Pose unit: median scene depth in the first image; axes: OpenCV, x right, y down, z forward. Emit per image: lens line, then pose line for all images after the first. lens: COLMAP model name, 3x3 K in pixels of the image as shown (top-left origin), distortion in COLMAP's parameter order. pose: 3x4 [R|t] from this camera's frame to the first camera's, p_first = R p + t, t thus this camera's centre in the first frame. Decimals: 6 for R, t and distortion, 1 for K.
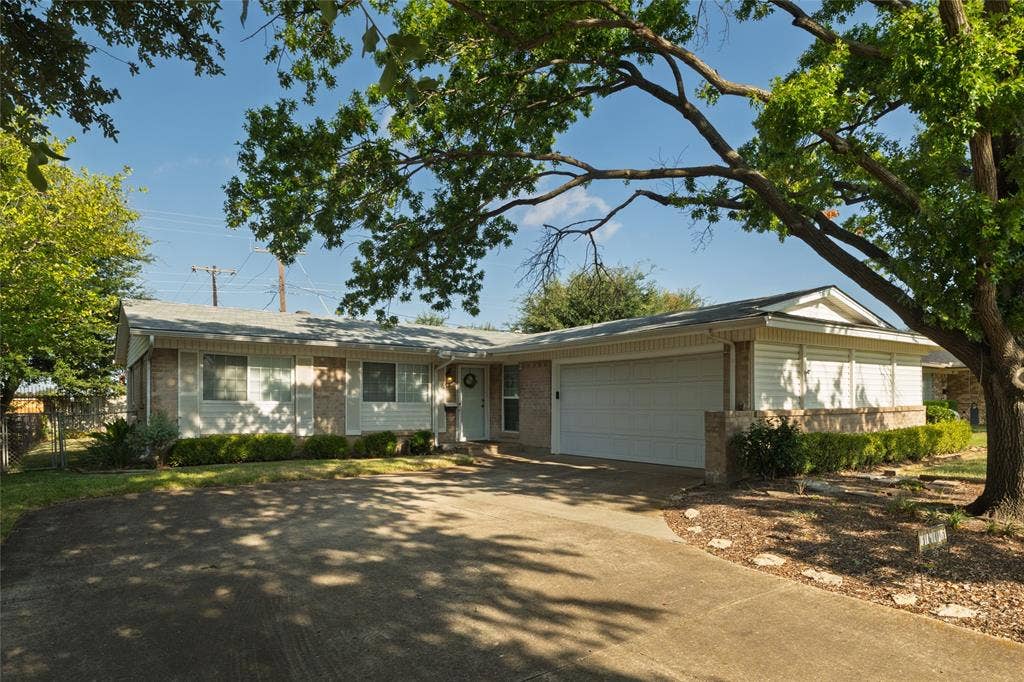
lens RADIAL K [[396.0, 0, 511.9], [0, 396.0, 336.7], [0, 0, 1]] dist [0.053064, -0.000006]
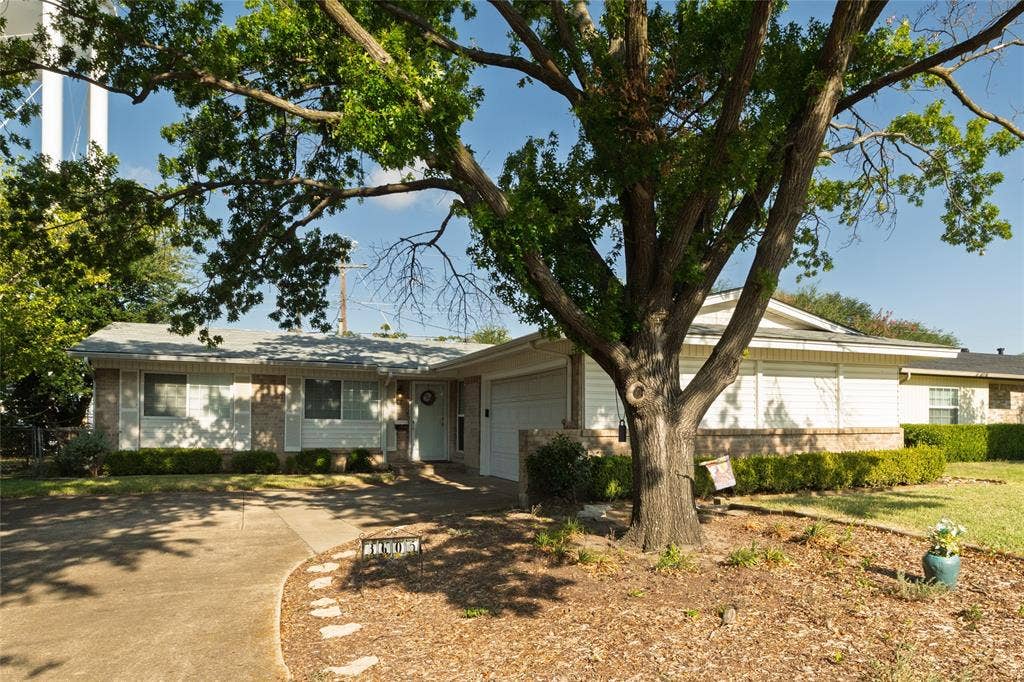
lens RADIAL K [[436.4, 0, 505.3], [0, 436.4, 340.0], [0, 0, 1]] dist [-0.000553, -0.000112]
pose [[0.986144, -0.019572, -0.164735, 0.365730], [0.015945, 0.999601, -0.023310, -0.000174], [0.165126, 0.020360, 0.986062, -0.009752]]
